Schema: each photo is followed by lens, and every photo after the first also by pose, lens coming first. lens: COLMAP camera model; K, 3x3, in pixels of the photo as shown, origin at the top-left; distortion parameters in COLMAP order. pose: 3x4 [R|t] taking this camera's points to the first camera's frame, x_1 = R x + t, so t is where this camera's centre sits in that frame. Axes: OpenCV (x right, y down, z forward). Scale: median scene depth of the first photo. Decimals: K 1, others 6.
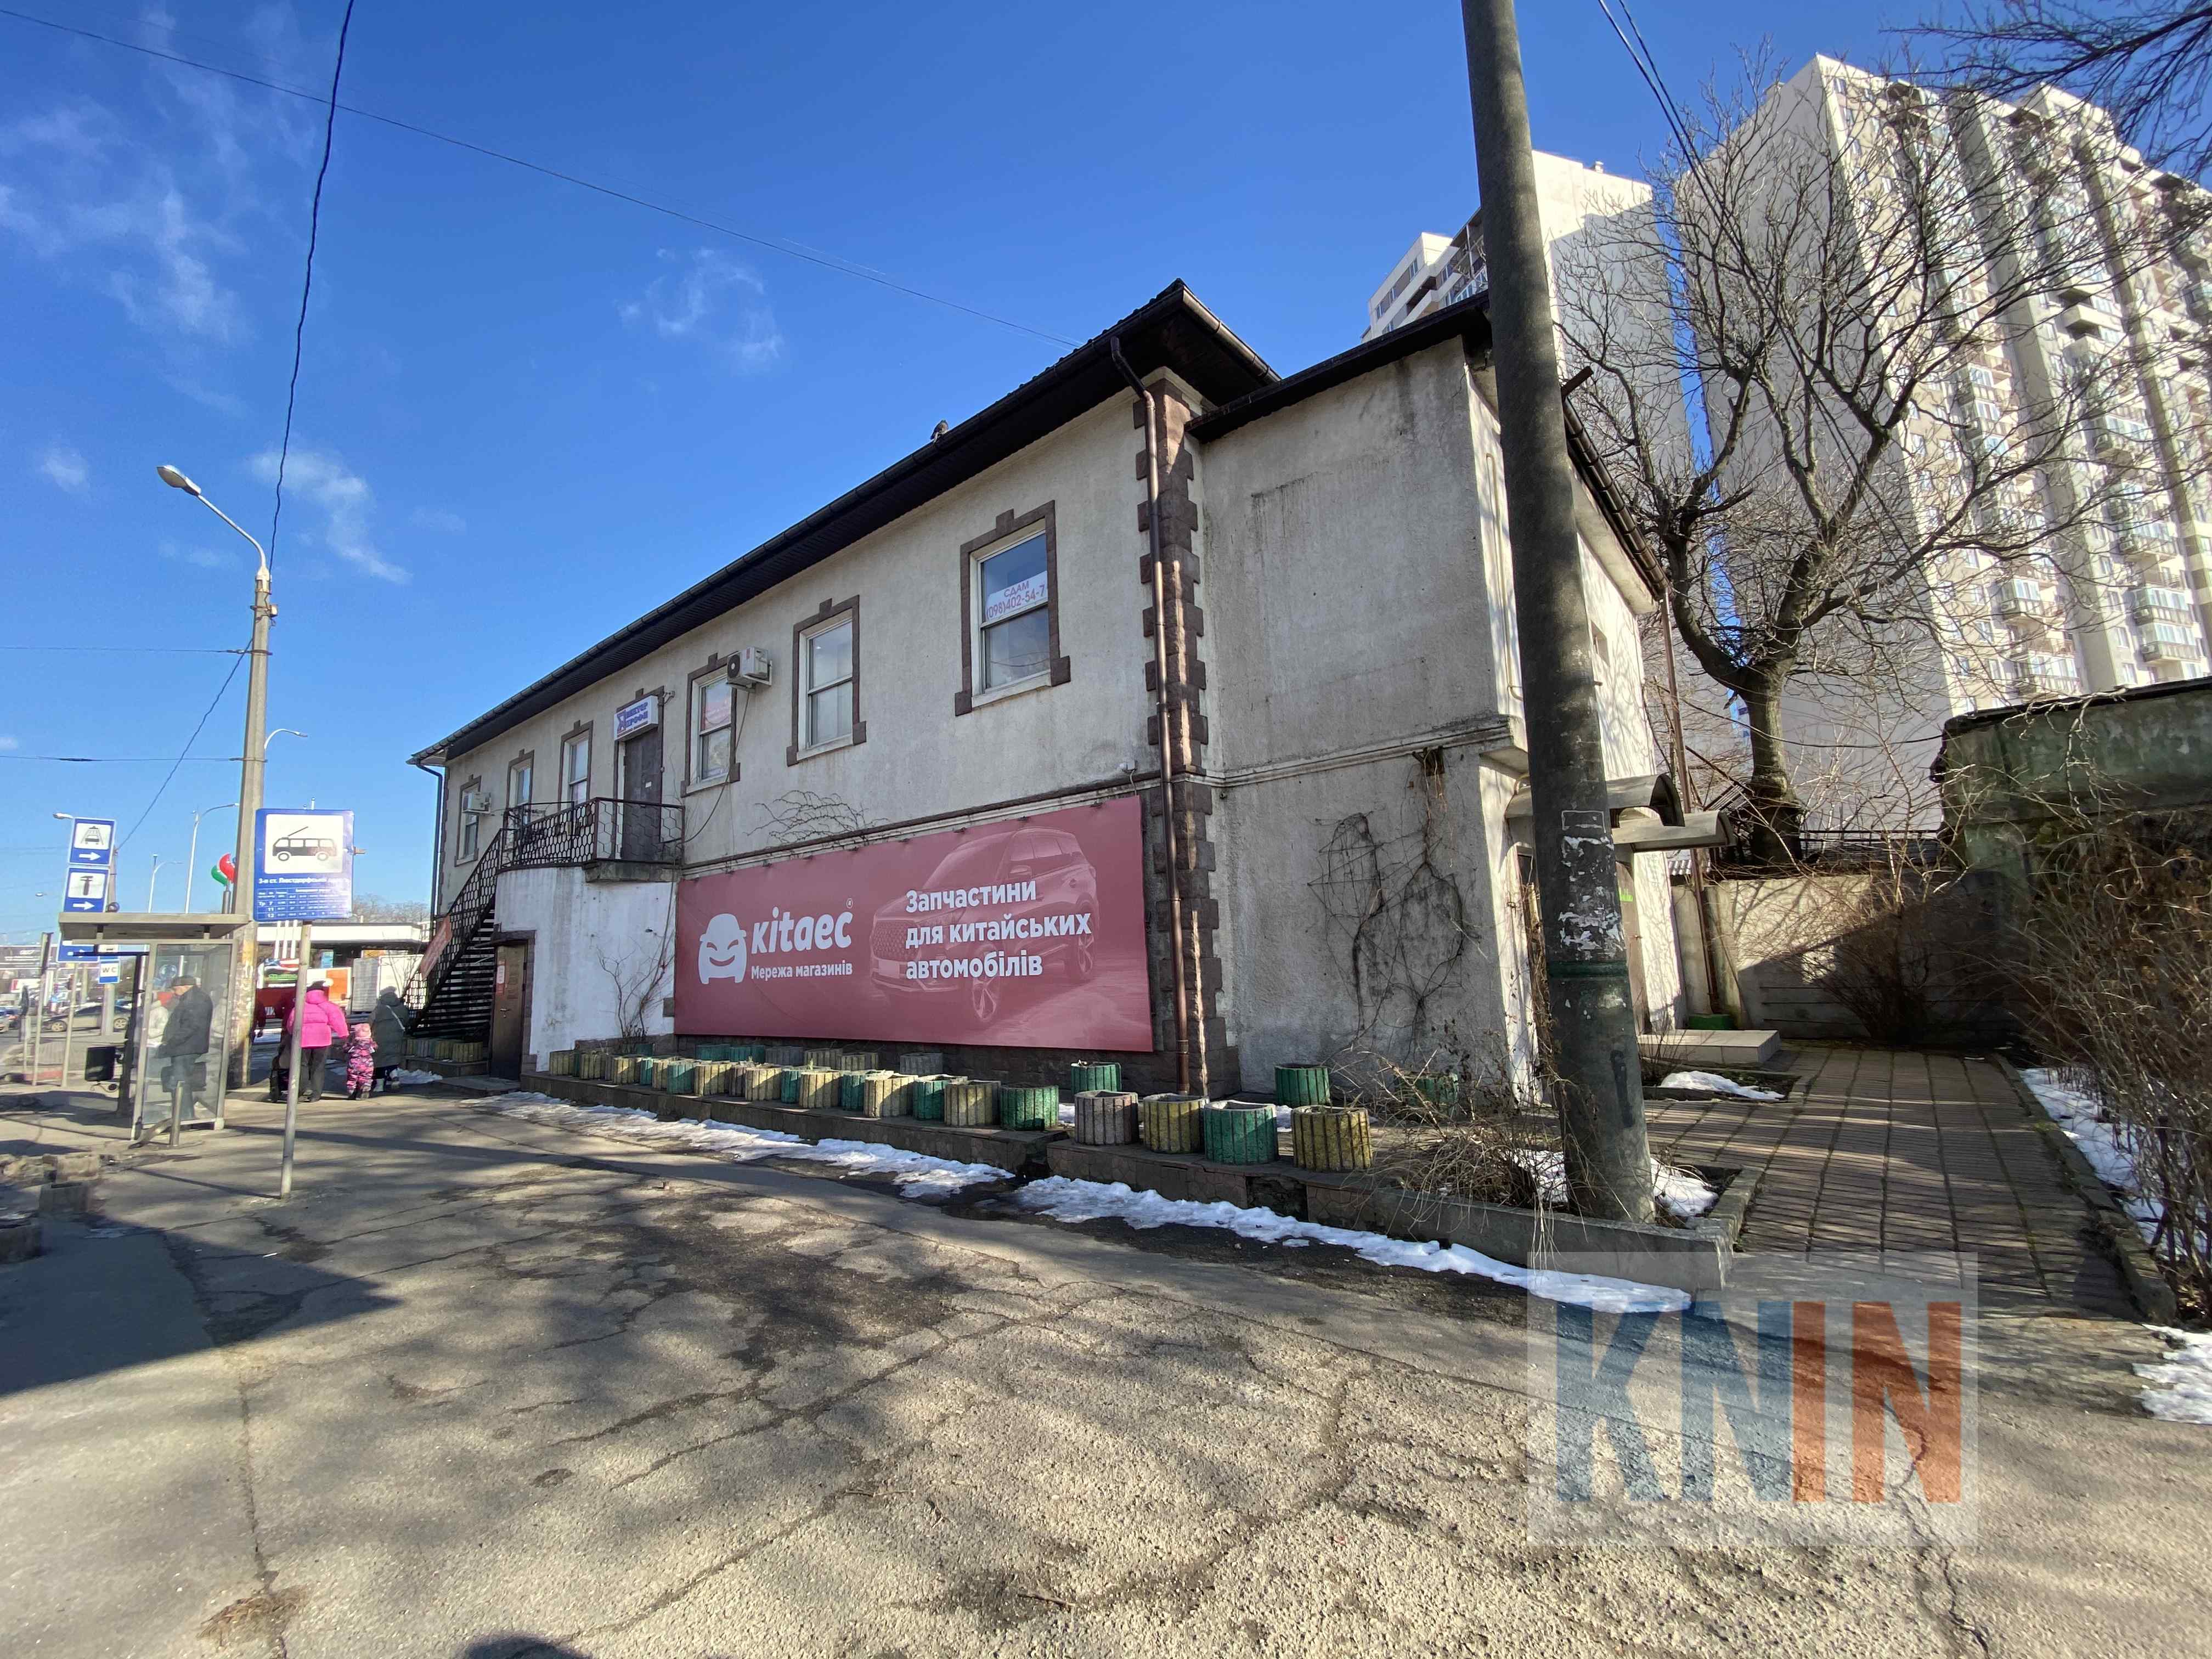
lens RADIAL K [[892.3, 0, 1103.1], [0, 892.3, 822.0], [0, 0, 1]] dist [0.054200, -0.043825]
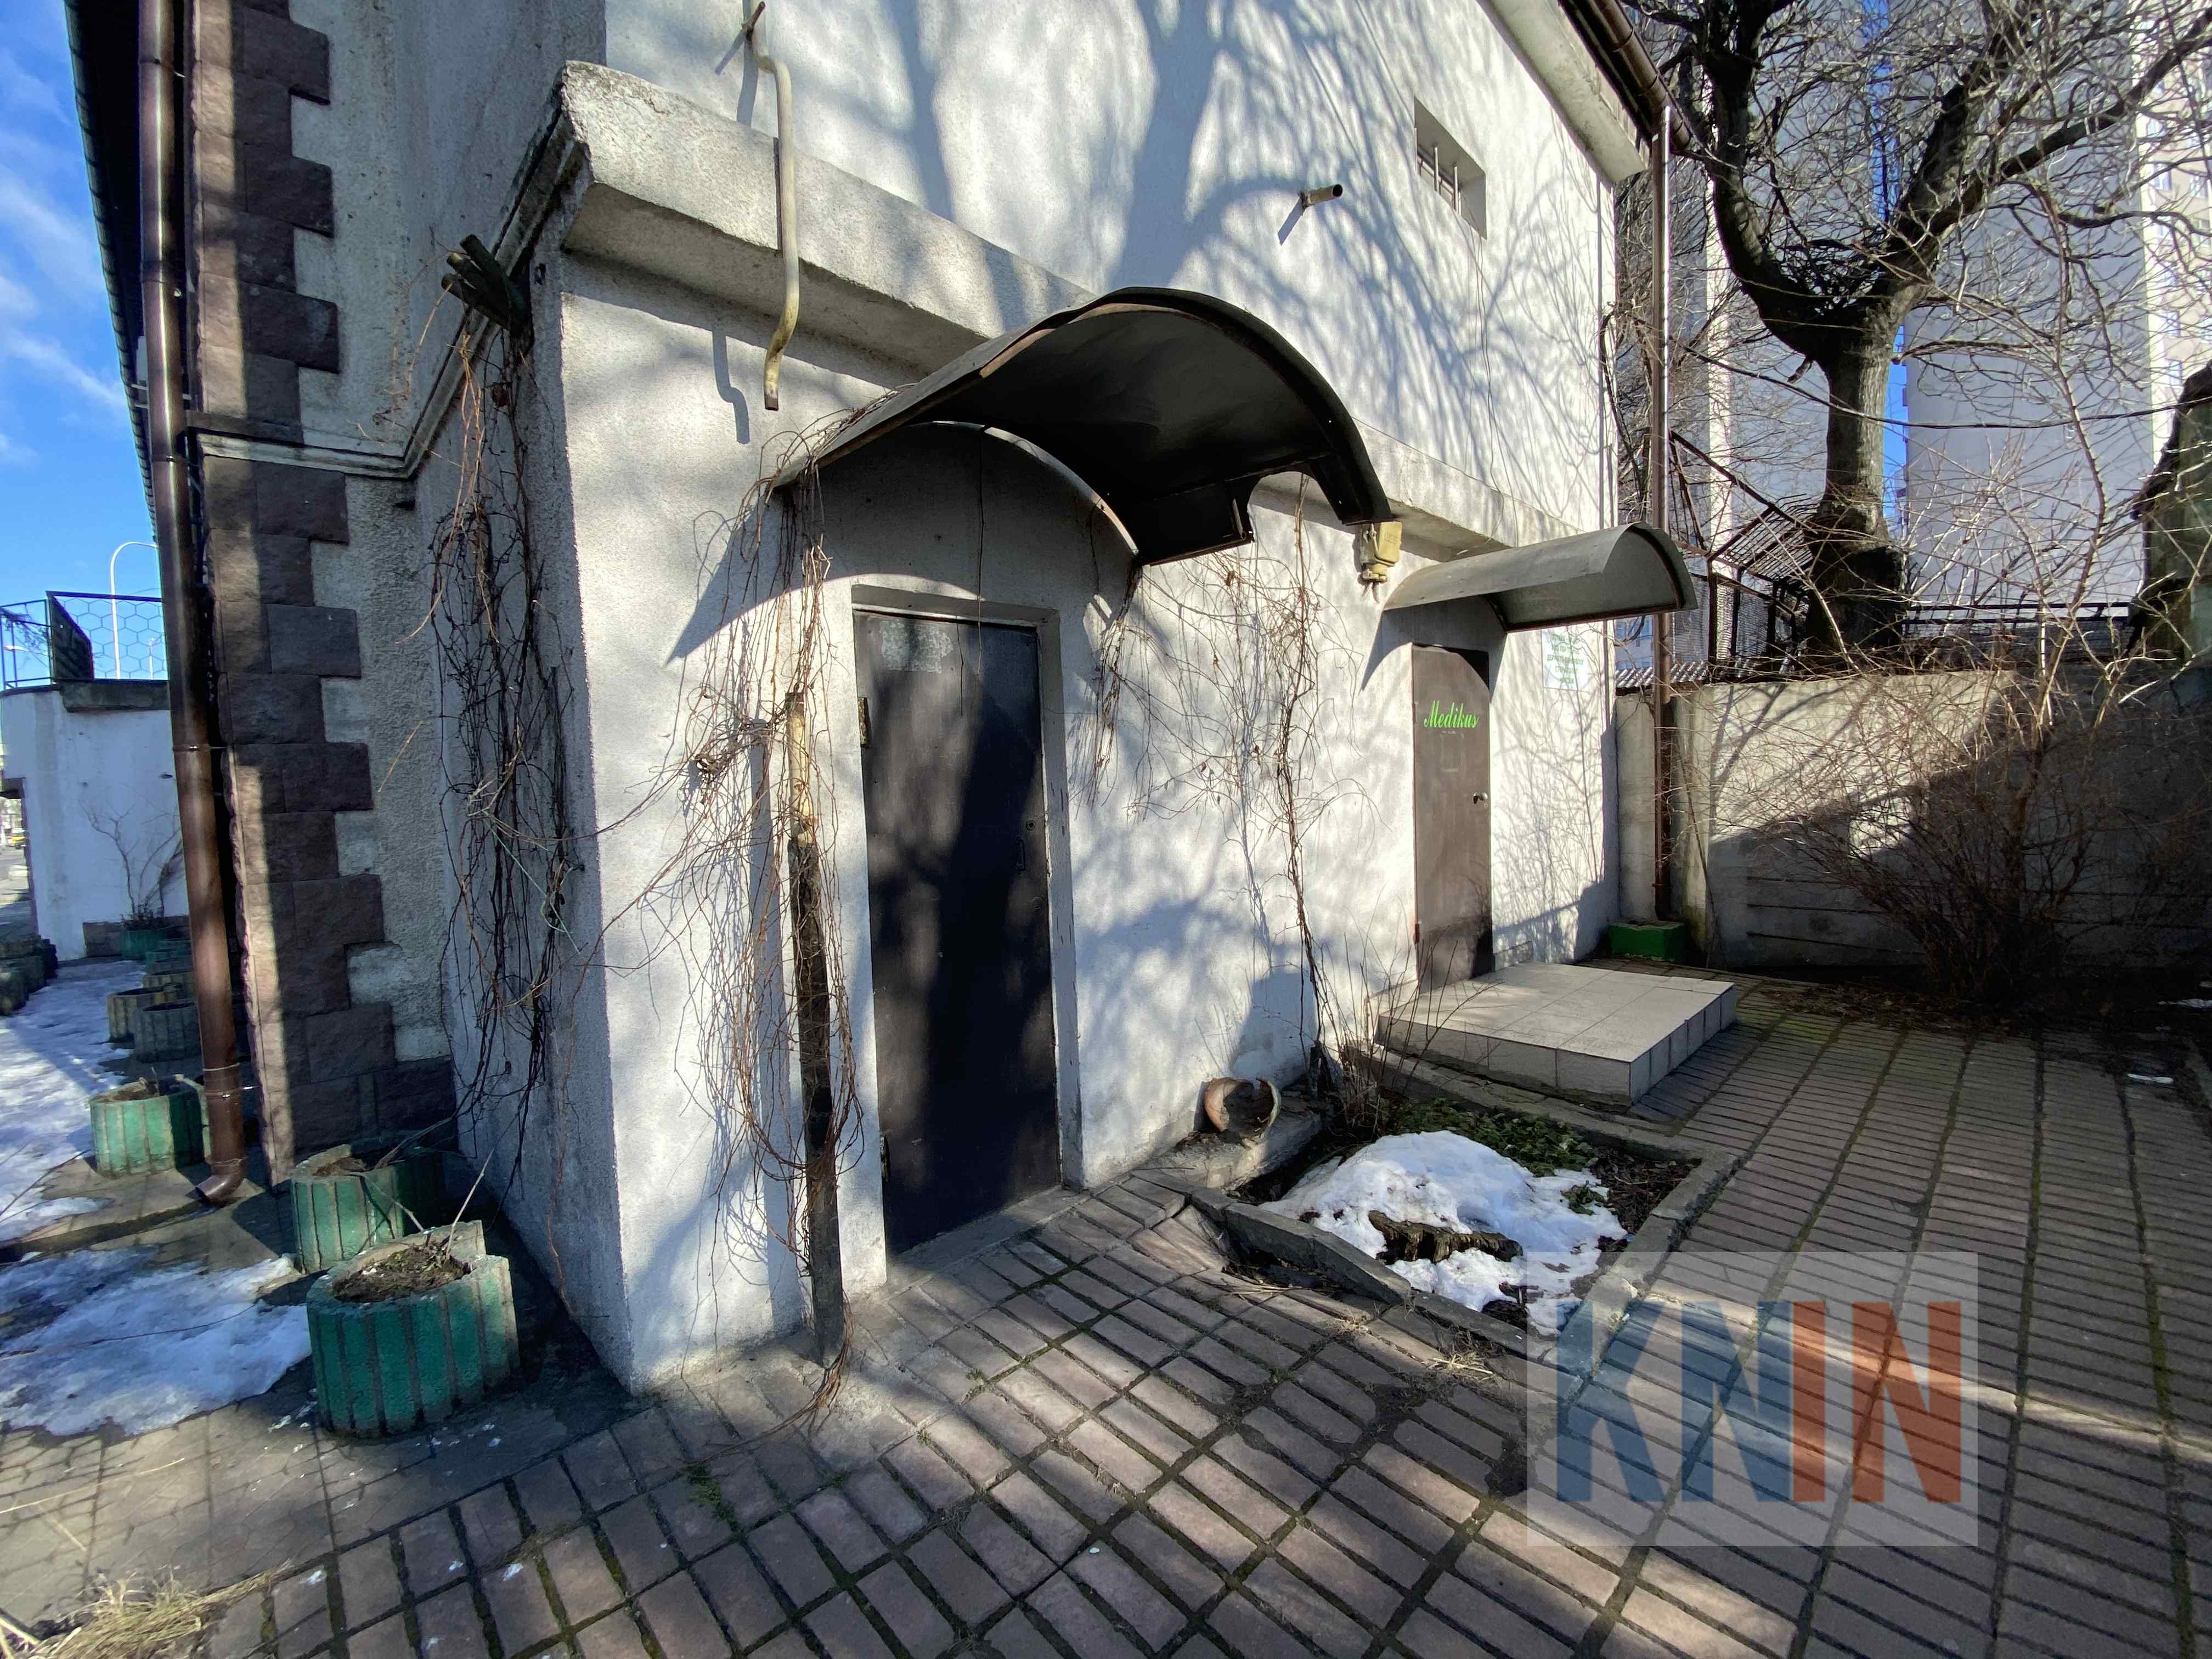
lens RADIAL K [[892.3, 0, 1103.1], [0, 892.3, 822.0], [0, 0, 1]] dist [0.054200, -0.043825]
pose [[0.995888, 0.001036, -0.090591, 0.379774], [0.017092, 0.979828, 0.199110, 0.031350], [0.088970, -0.199839, 0.975781, 0.428217]]
